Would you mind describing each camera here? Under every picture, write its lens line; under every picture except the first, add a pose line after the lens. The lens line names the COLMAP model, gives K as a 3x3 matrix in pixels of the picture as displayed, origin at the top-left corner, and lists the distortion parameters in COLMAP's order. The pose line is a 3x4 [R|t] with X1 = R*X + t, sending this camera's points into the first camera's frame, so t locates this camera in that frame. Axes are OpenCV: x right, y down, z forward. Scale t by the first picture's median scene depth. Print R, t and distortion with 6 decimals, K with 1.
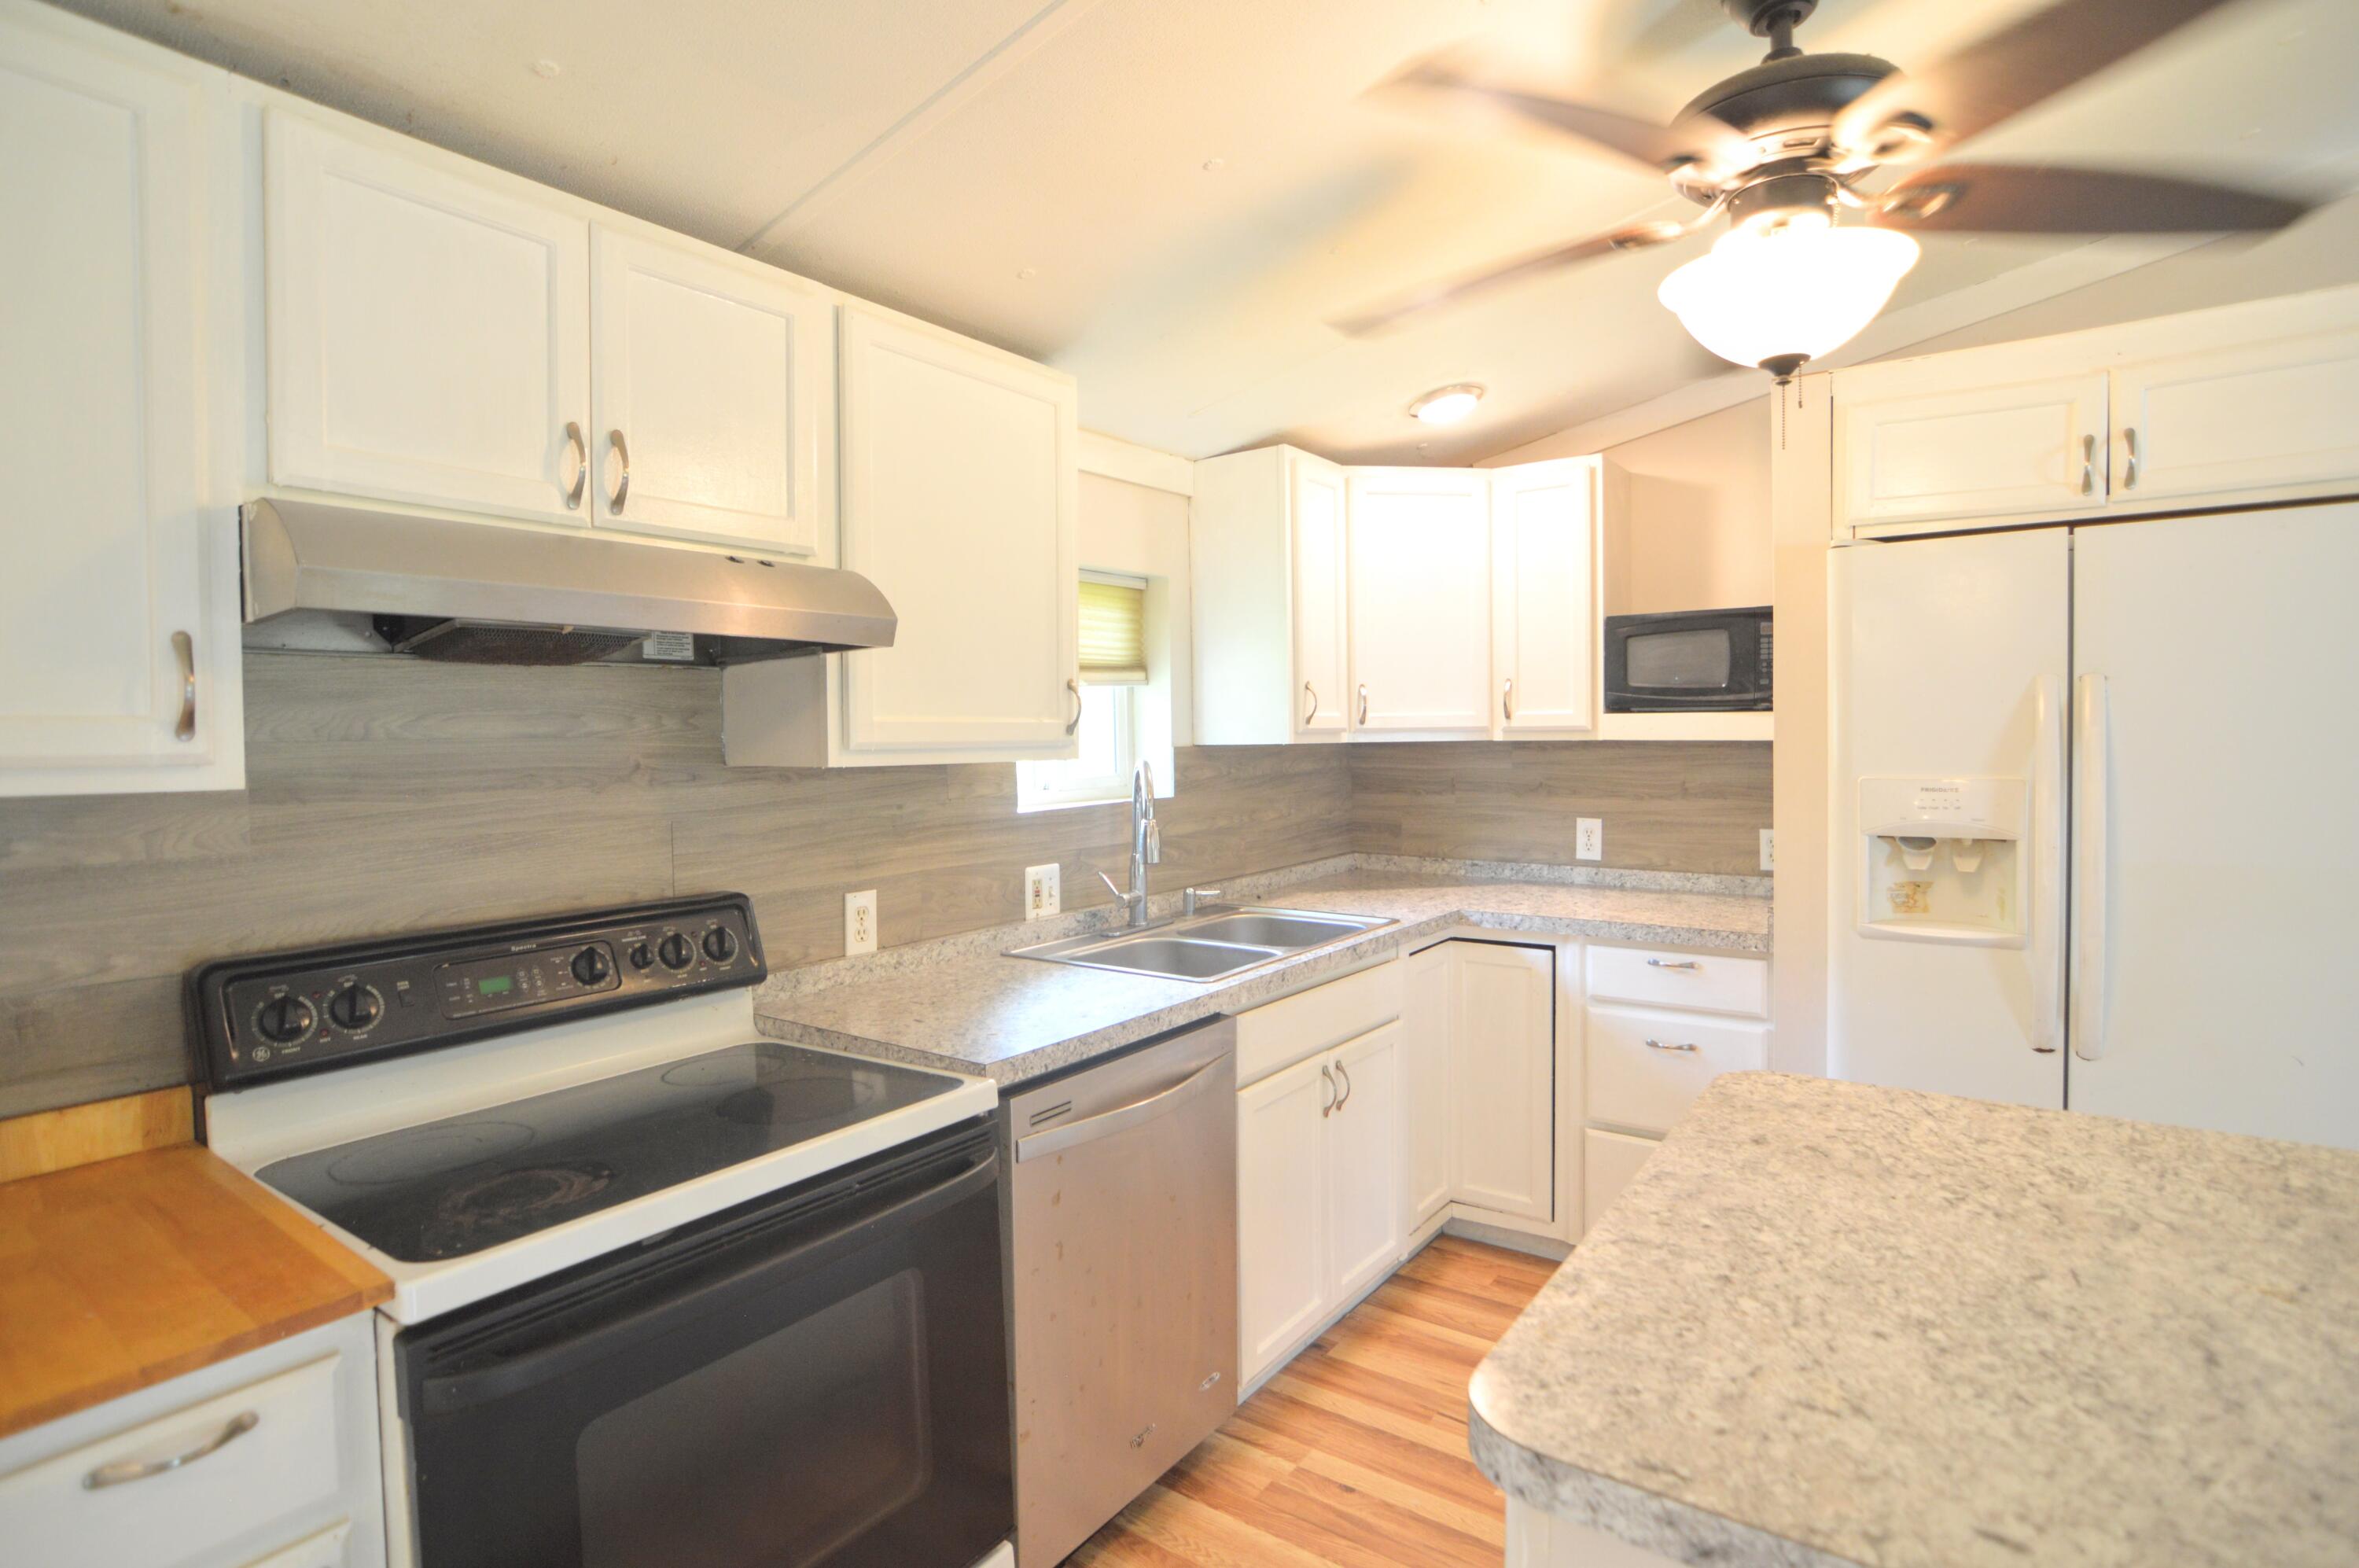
lens RADIAL K [[1169.4, 0, 1166.9], [0, 1169.4, 769.6], [0, 0, 1]] dist [-0.033193, 0.010976]
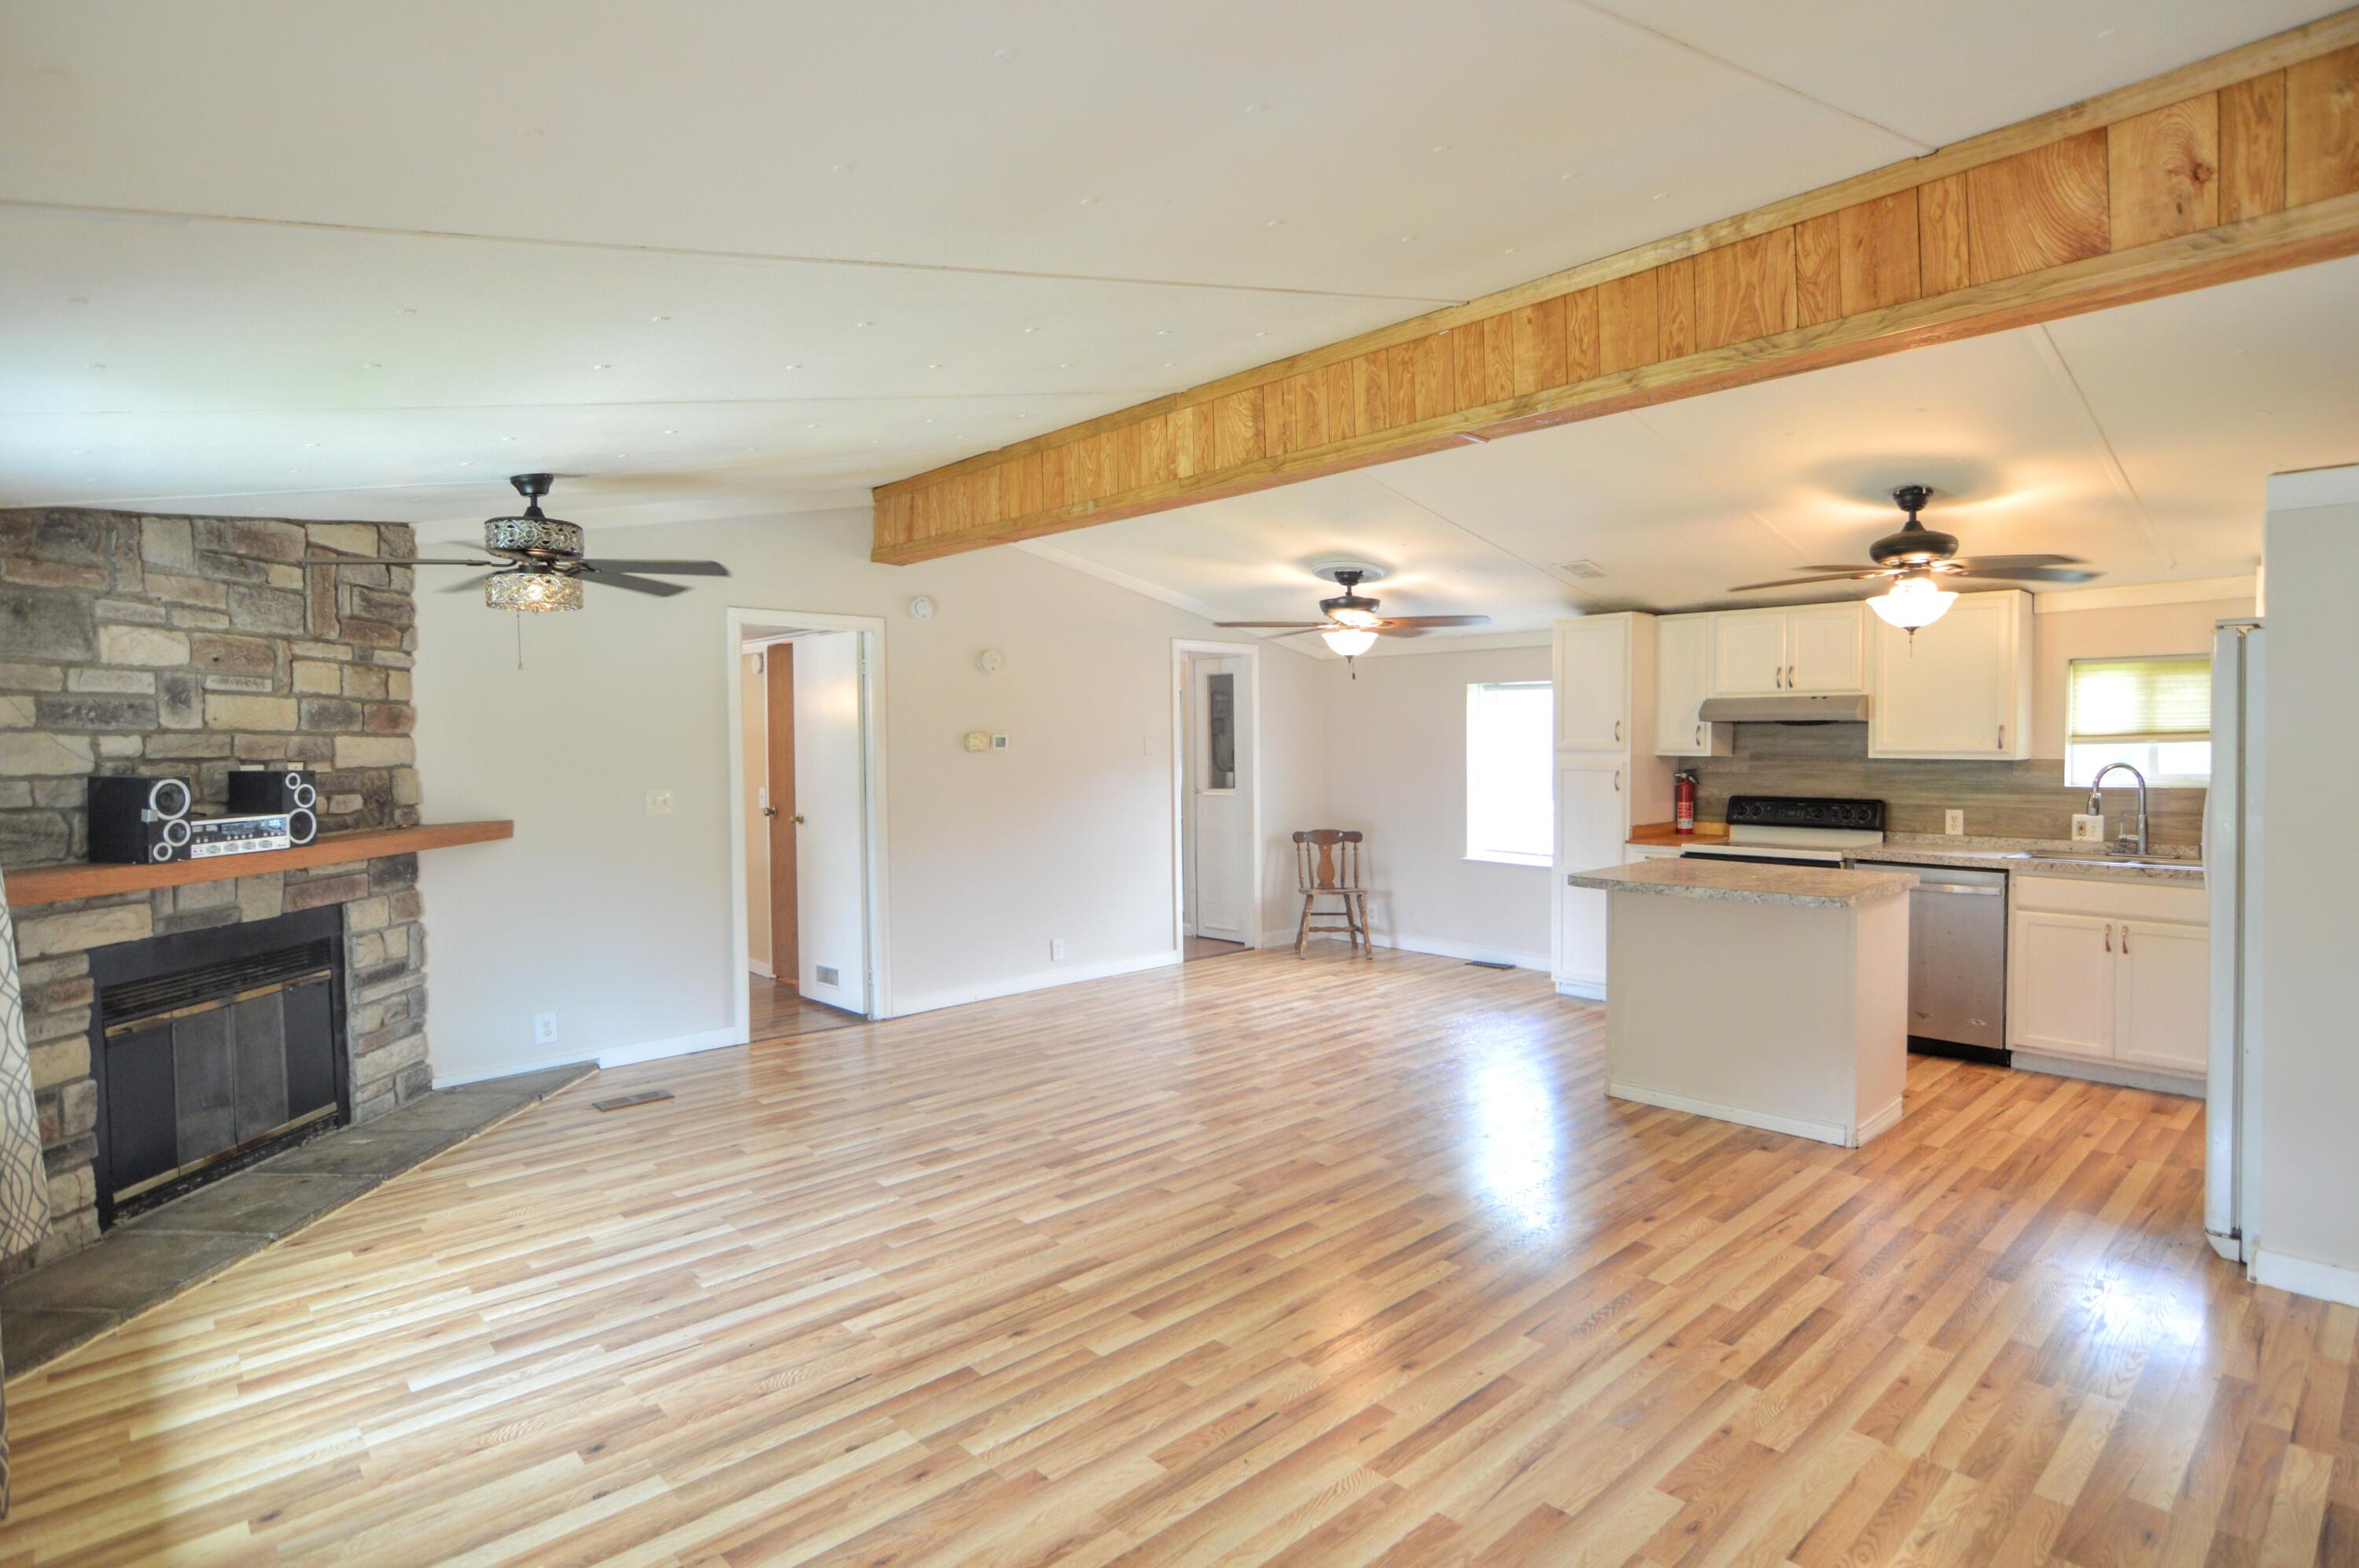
lens RADIAL K [[1200.9, 0, 1167.3], [0, 1200.9, 769.8], [0, 0, 1]] dist [-0.032965, 0.012016]
pose [[-0.191452, 0.041531, -0.980623, 2.666625], [-0.023898, 0.998611, 0.046958, -0.062084], [0.981211, 0.032425, -0.190194, -0.179038]]
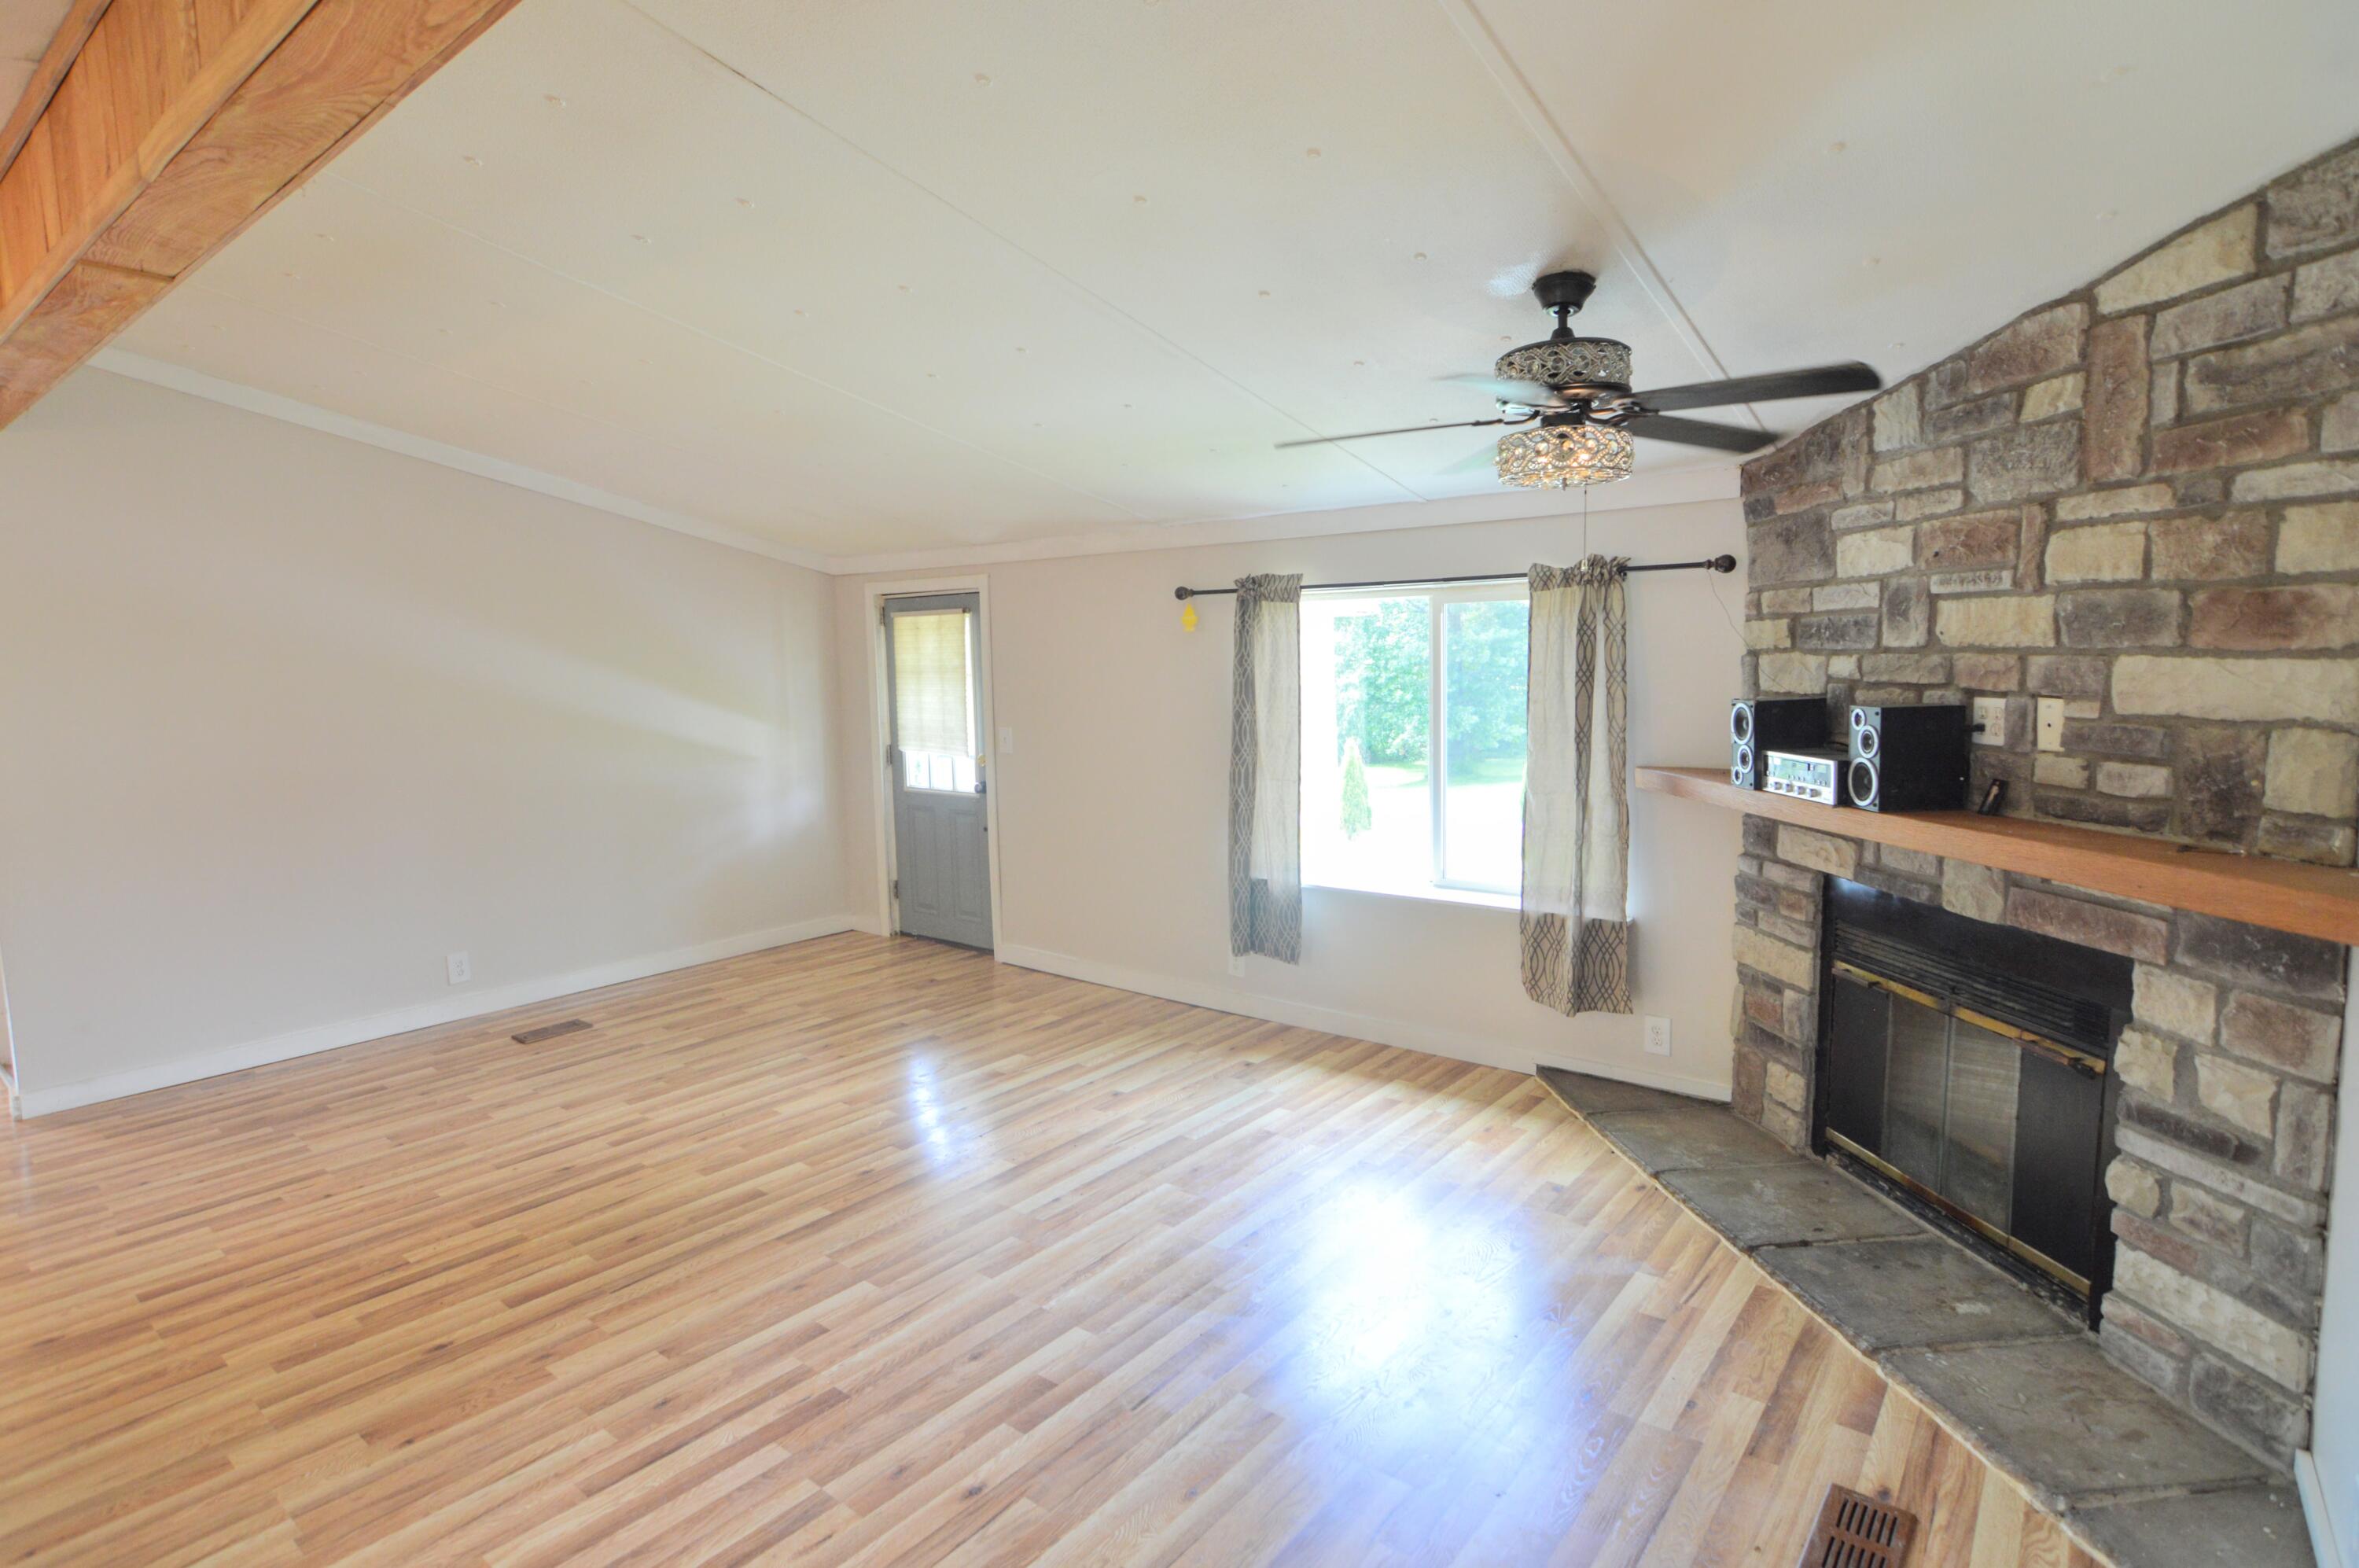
lens RADIAL K [[1200.9, 0, 1167.3], [0, 1200.9, 769.8], [0, 0, 1]] dist [-0.032965, 0.012016]
pose [[0.035648, -0.082965, 0.995915, -0.222664], [0.056865, 0.995102, 0.080862, -0.024644], [-0.997745, 0.053750, 0.040191, -1.104432]]
